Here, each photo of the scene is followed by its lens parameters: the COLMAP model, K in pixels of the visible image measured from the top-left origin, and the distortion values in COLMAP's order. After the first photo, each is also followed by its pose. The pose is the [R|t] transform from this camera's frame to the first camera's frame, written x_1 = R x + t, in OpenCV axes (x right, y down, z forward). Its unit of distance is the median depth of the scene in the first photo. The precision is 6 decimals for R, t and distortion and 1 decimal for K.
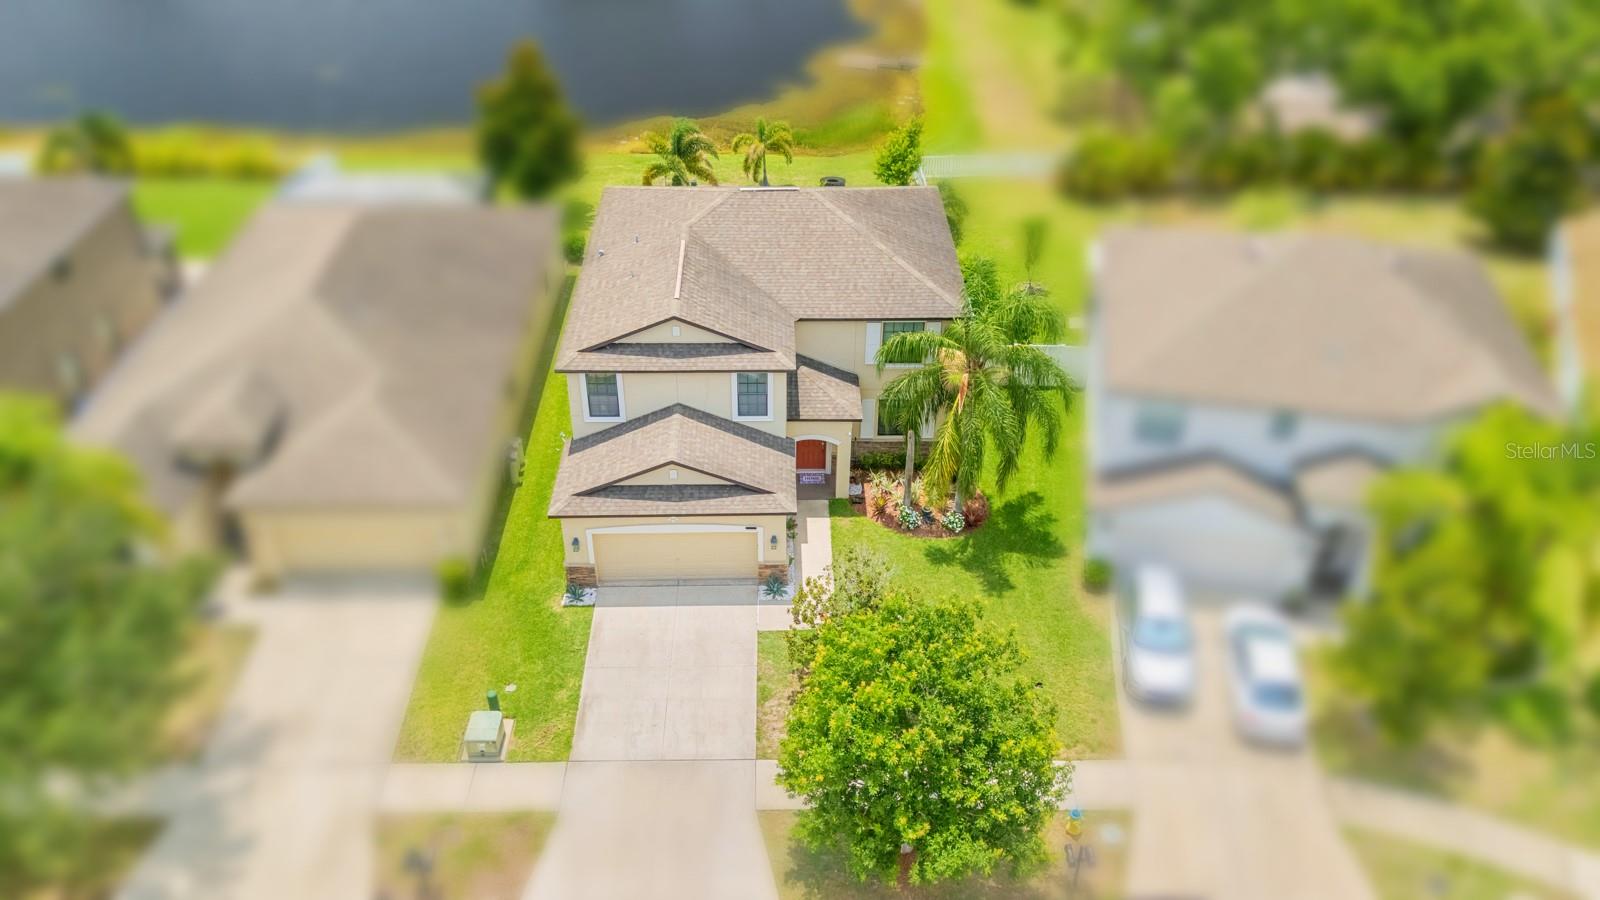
lens RADIAL K [[1196.6, 0, 801.5], [0, 1196.6, 452.4], [0, 0, 1]] dist [-0.000728, -0.001063]
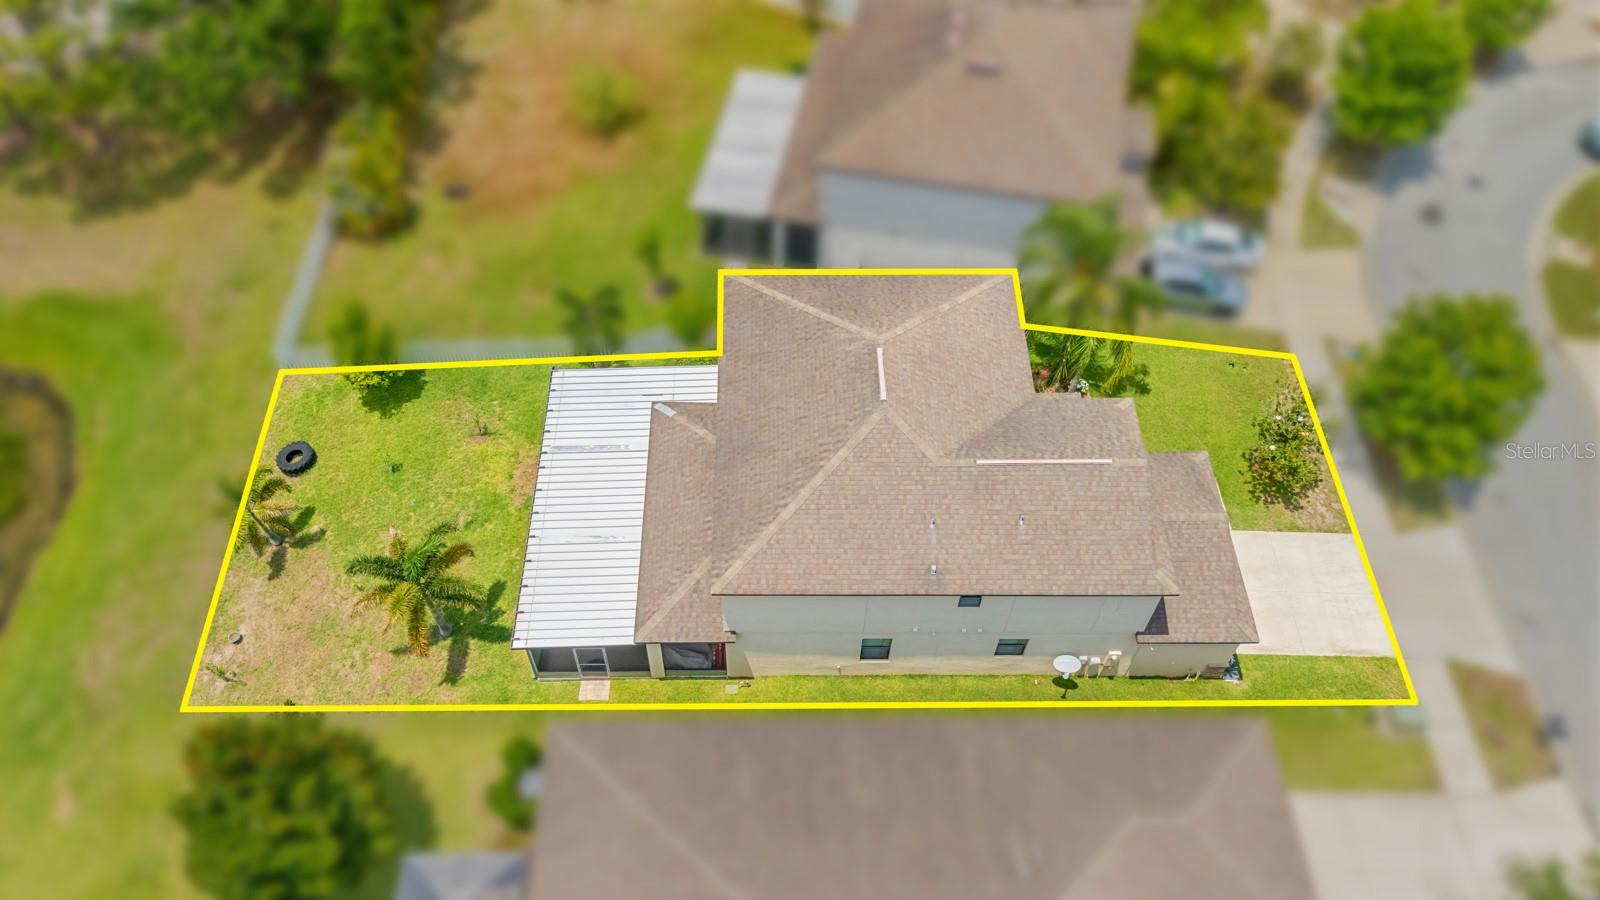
lens RADIAL K [[1143.4, 0, 785.1], [0, 1143.4, 448.6], [0, 0, 1]] dist [0.005200, -0.003708]
pose [[0.012015, -0.805268, 0.592789, -0.661724], [0.574345, 0.490841, 0.655136, -0.909365], [-0.818525, 0.332594, 0.468400, 0.791596]]
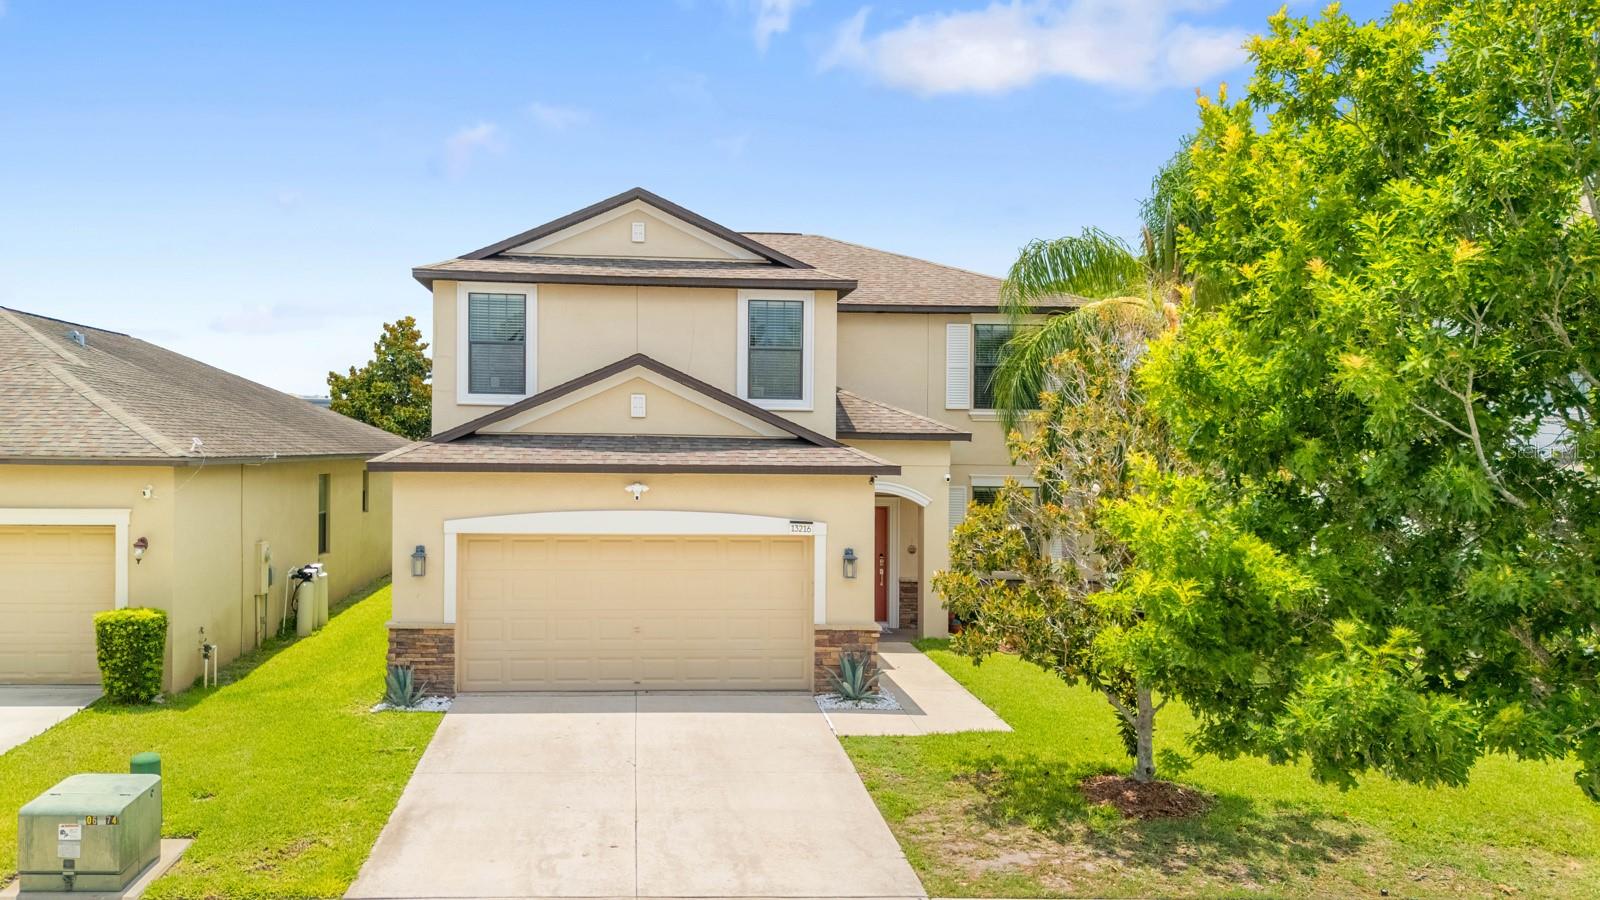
lens RADIAL K [[1205.4, 0, 675.3], [0, 1205.4, 449.5], [0, 0, 1]] dist [0.003947, 0.001272]
pose [[0.999734, -0.007795, 0.021690, -0.100220], [0.018913, 0.815317, -0.578706, 0.306571], [-0.013173, 0.578962, 0.815248, 0.596422]]
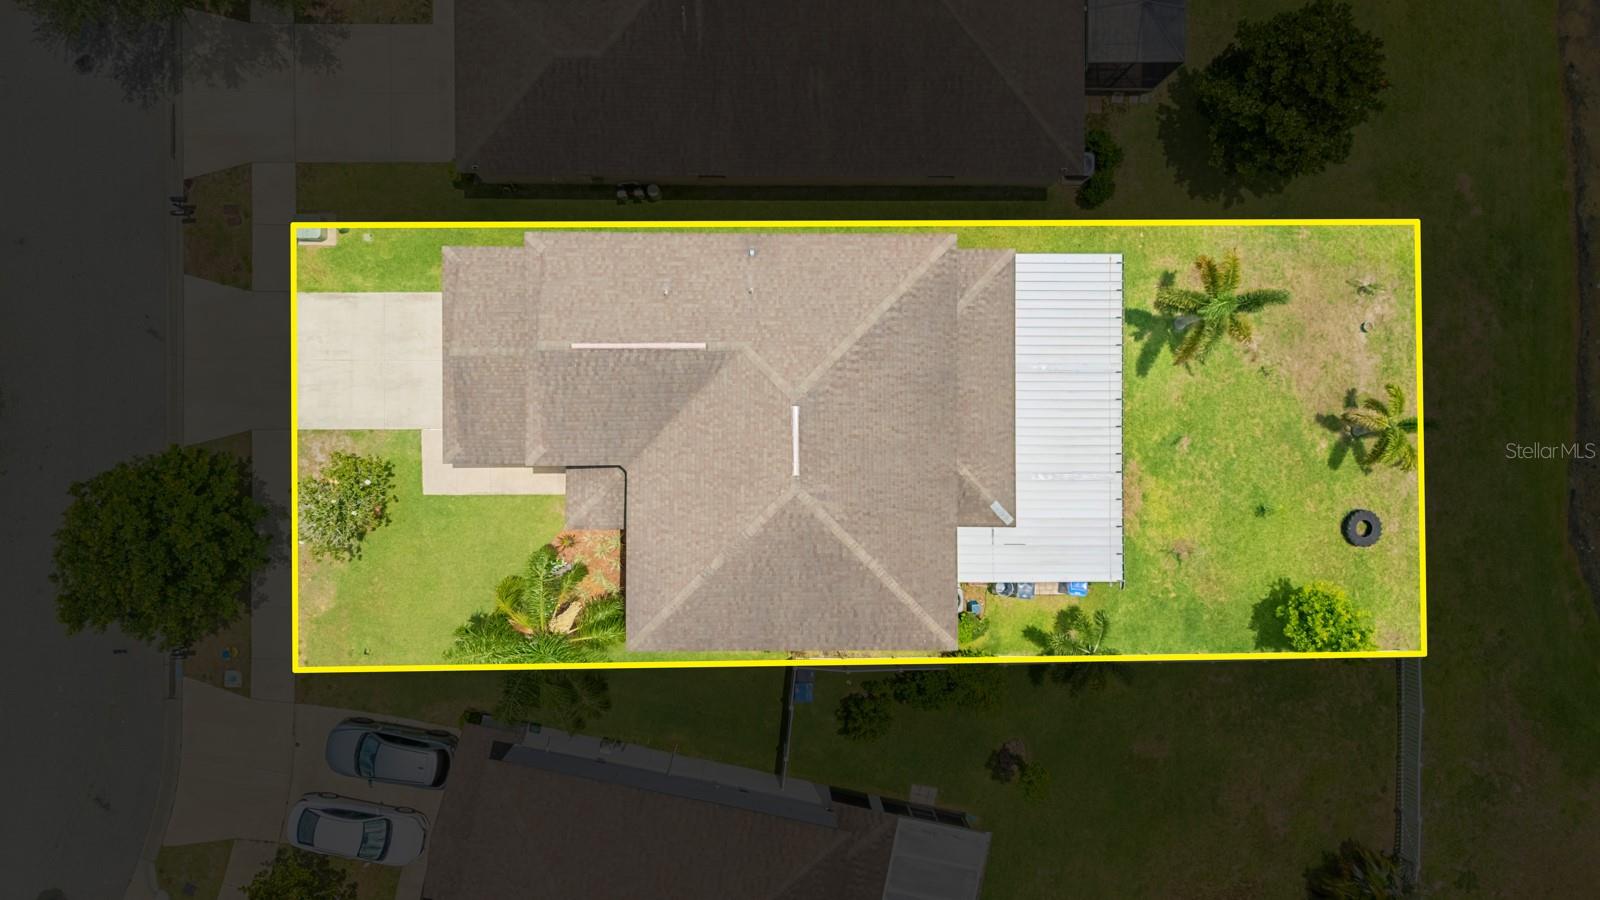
lens RADIAL K [[1196.6, 0, 801.5], [0, 1196.6, 452.4], [0, 0, 1]] dist [-0.000728, -0.001063]
pose [[-0.019009, 0.999819, 0.000595, -0.021545], [-0.608156, -0.012035, 0.793726, -1.042053], [0.793590, 0.014726, 0.608275, 0.562312]]
